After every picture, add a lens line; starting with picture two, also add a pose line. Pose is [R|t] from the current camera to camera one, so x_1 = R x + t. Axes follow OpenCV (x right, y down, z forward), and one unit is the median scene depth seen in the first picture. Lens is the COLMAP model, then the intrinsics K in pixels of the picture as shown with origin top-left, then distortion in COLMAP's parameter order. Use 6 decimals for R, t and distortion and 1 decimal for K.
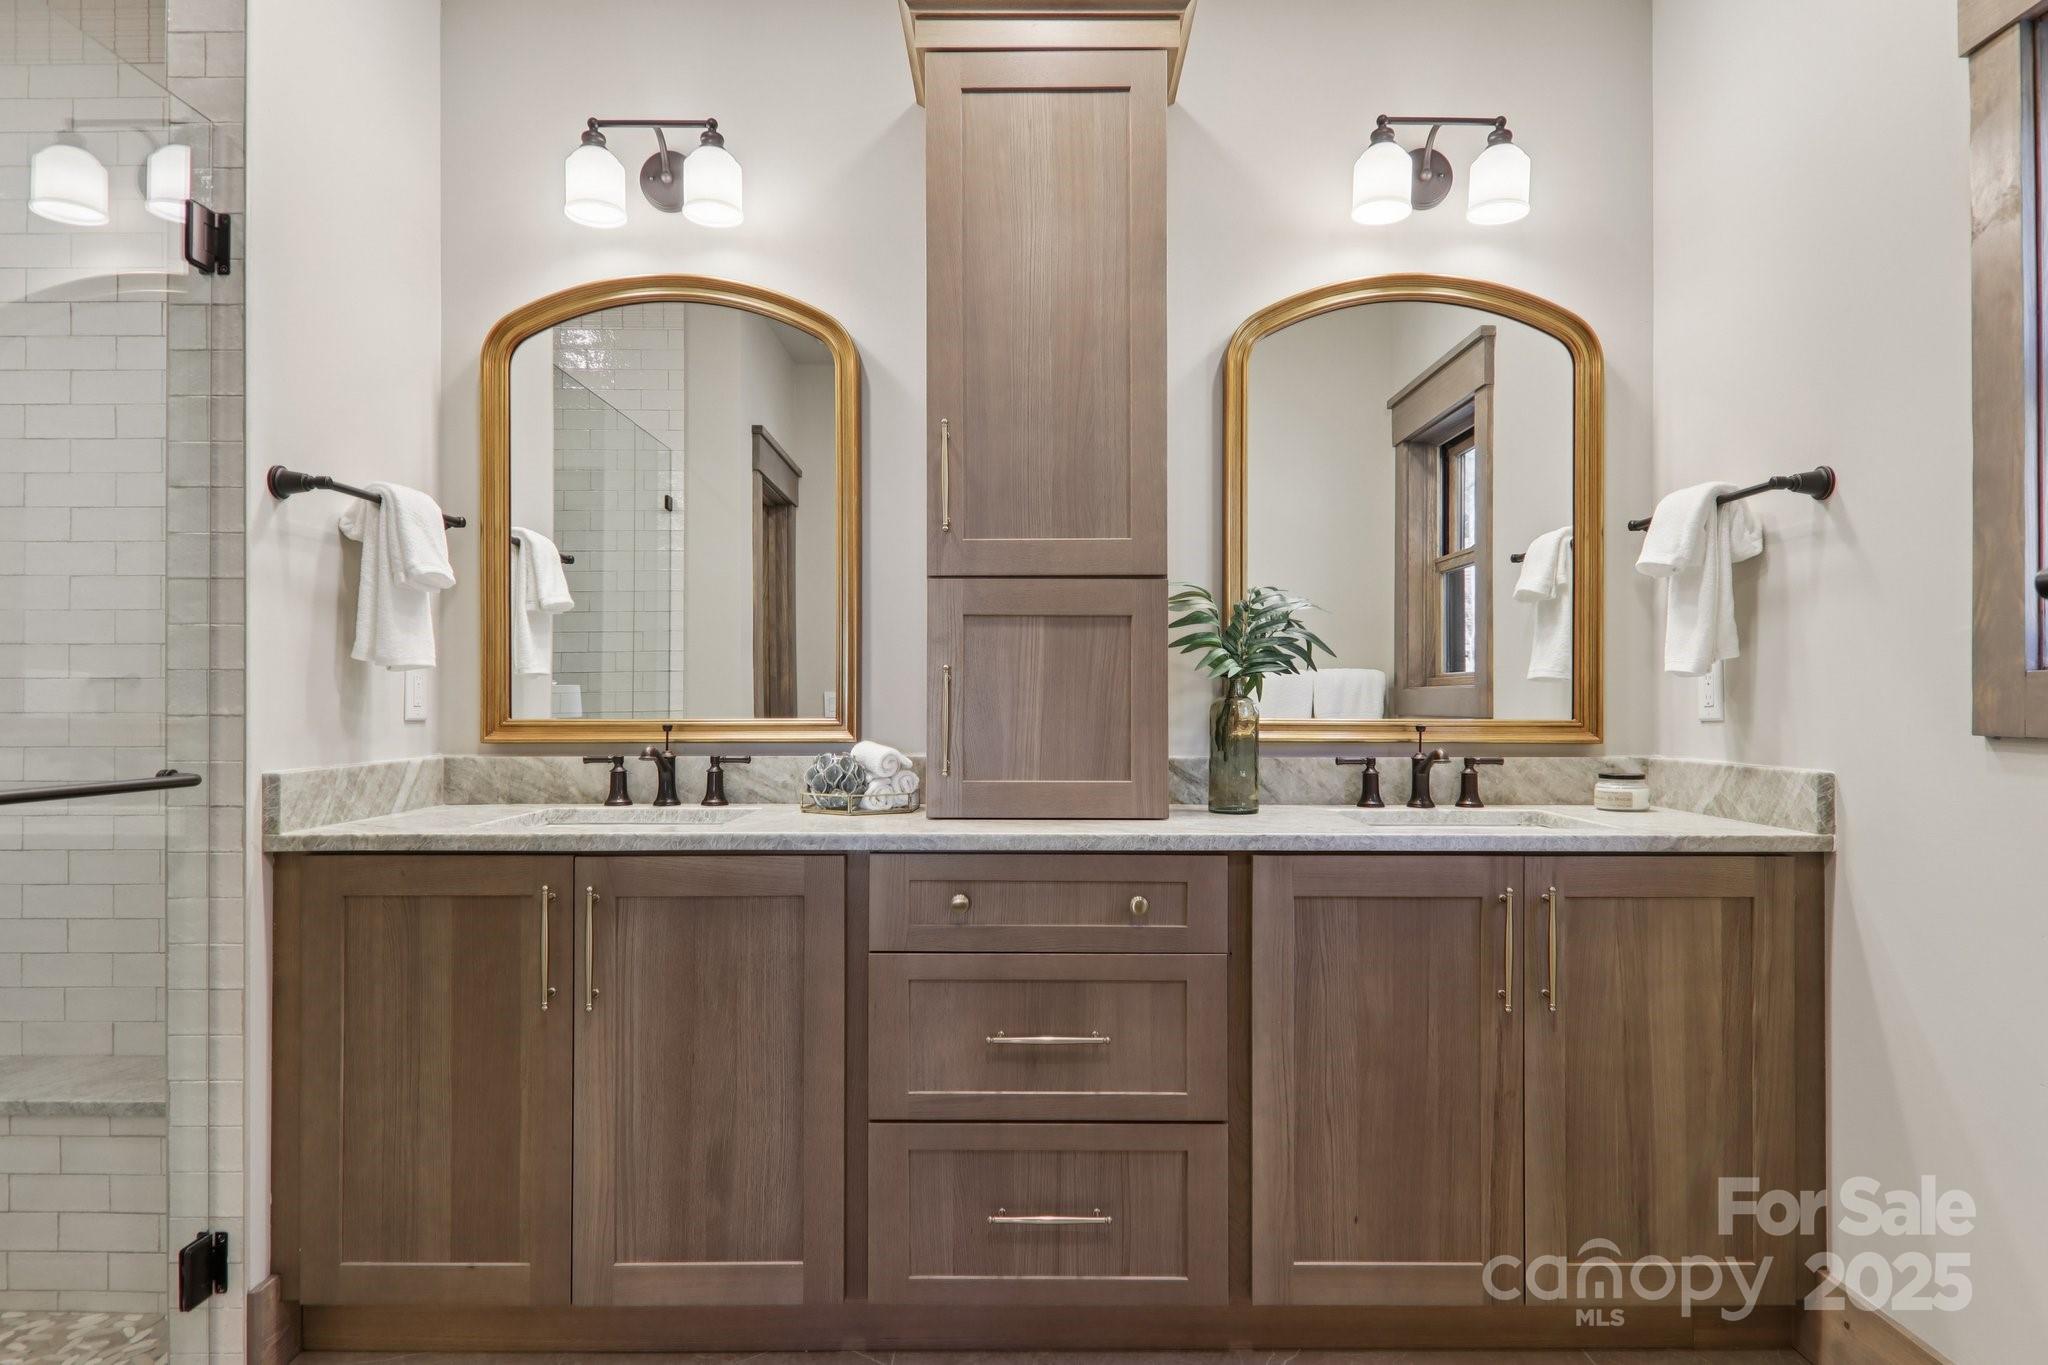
lens RADIAL K [[1135.7, 0, 1037.6], [0, 1135.7, 704.1], [0, 0, 1]] dist [0.014582, -0.018313]
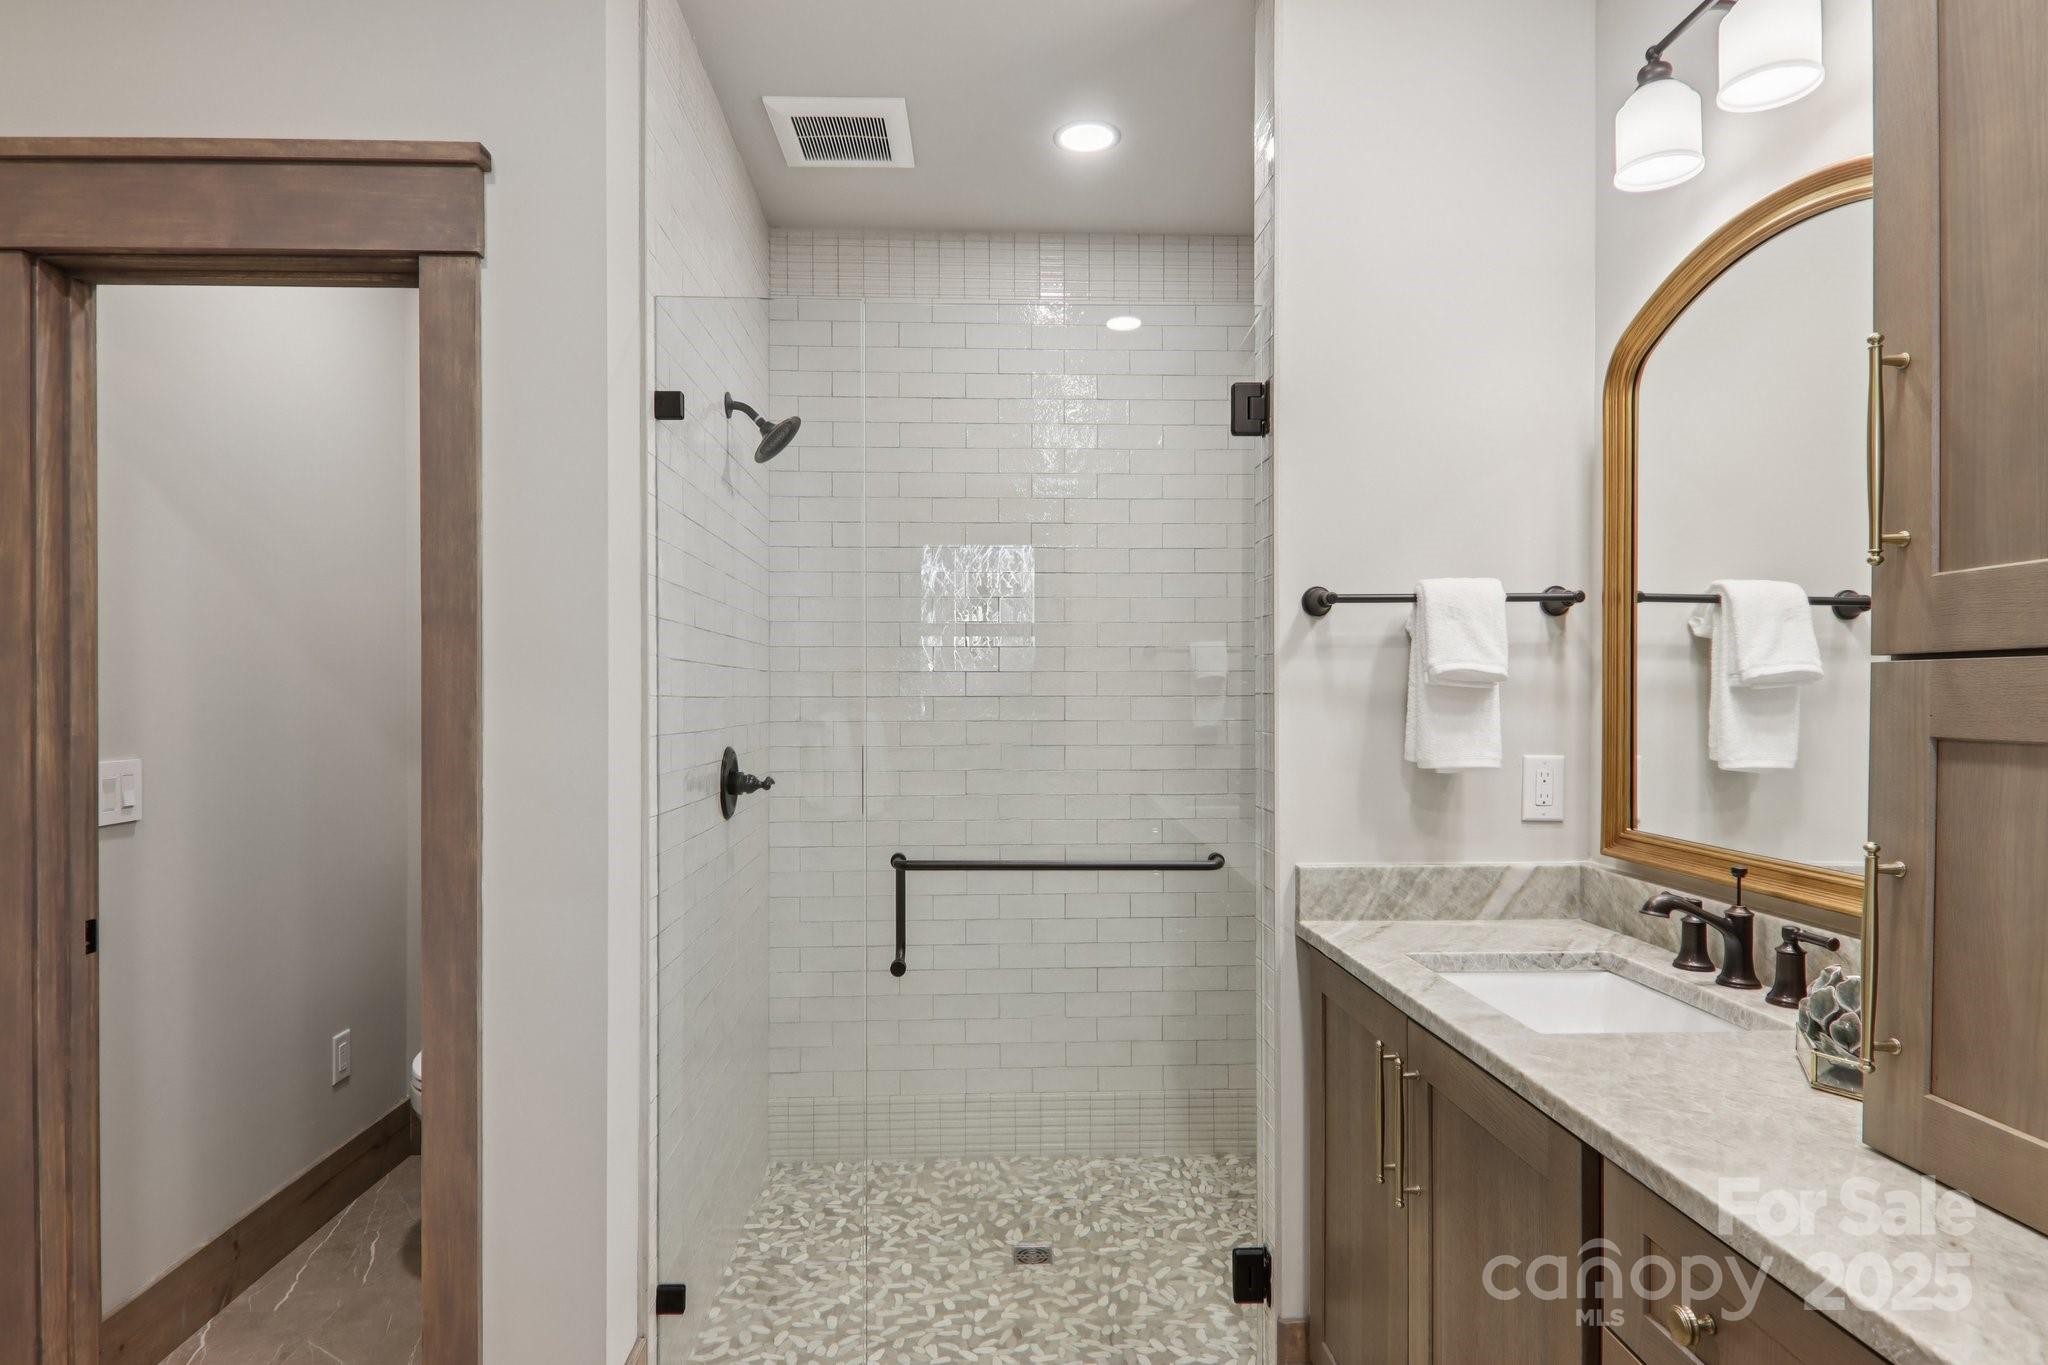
lens RADIAL K [[1140.1, 0, 1018.5], [0, 1140.1, 698.9], [0, 0, 1]] dist [0.021352, -0.017545]
pose [[0.041533, 0.005113, -0.999124, 0.386278], [-0.001920, 0.999985, 0.005038, -0.096008], [0.999135, 0.001710, 0.041542, 0.604778]]
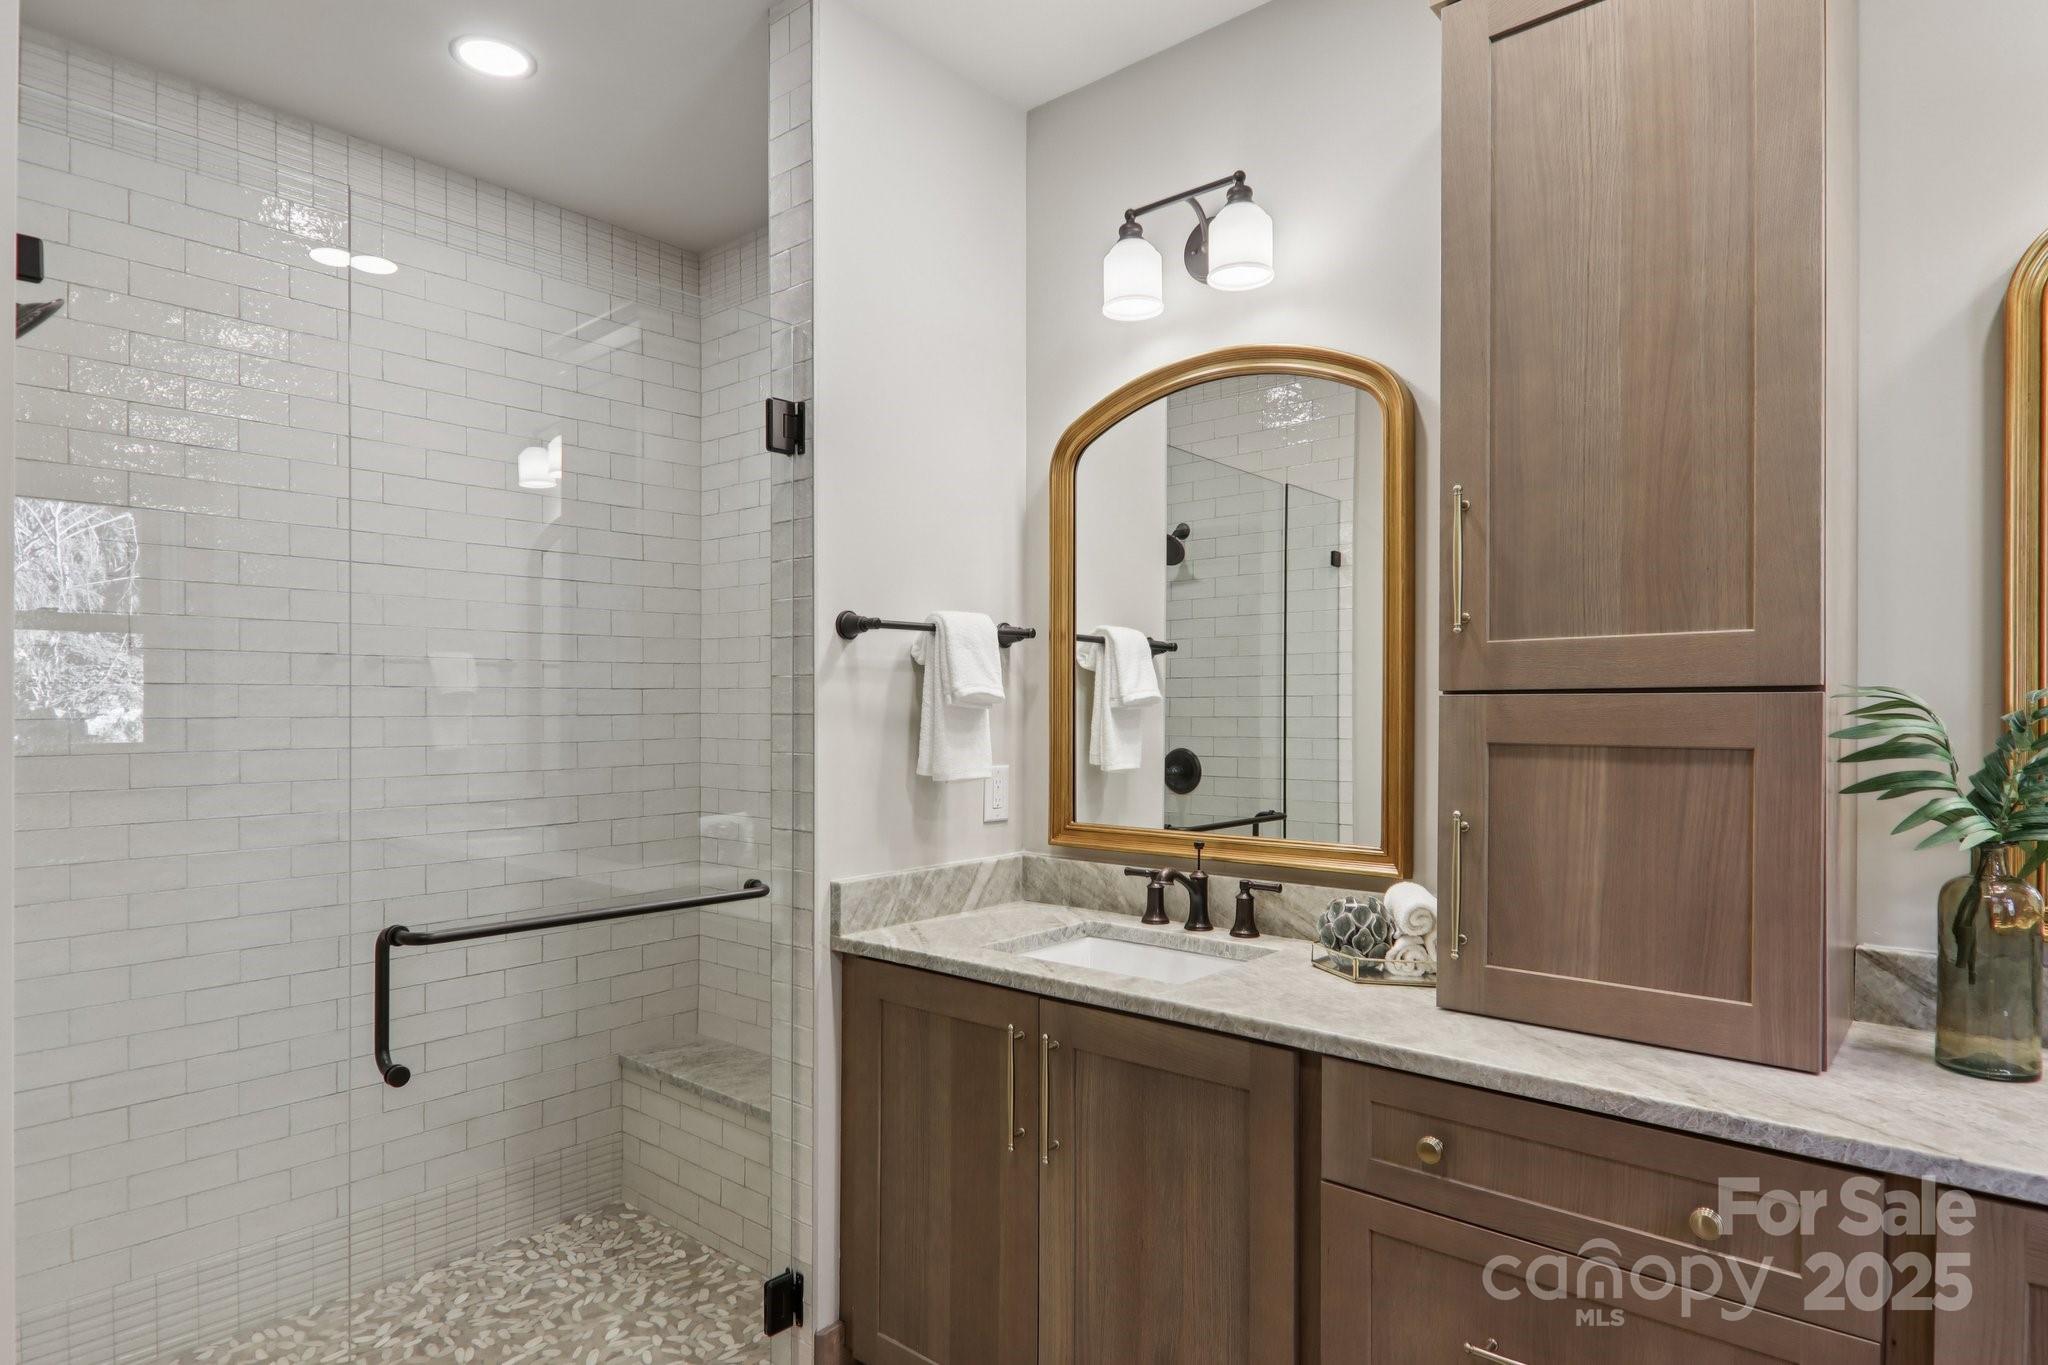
lens RADIAL K [[1144.3, 0, 1023.2], [0, 1144.3, 714.9], [0, 0, 1]] dist [0.024705, -0.017344]
pose [[0.752720, 0.002788, -0.658335, 0.201957], [-0.000602, 0.999994, 0.003546, -0.099264], [0.658341, -0.002273, 0.752717, 0.229294]]
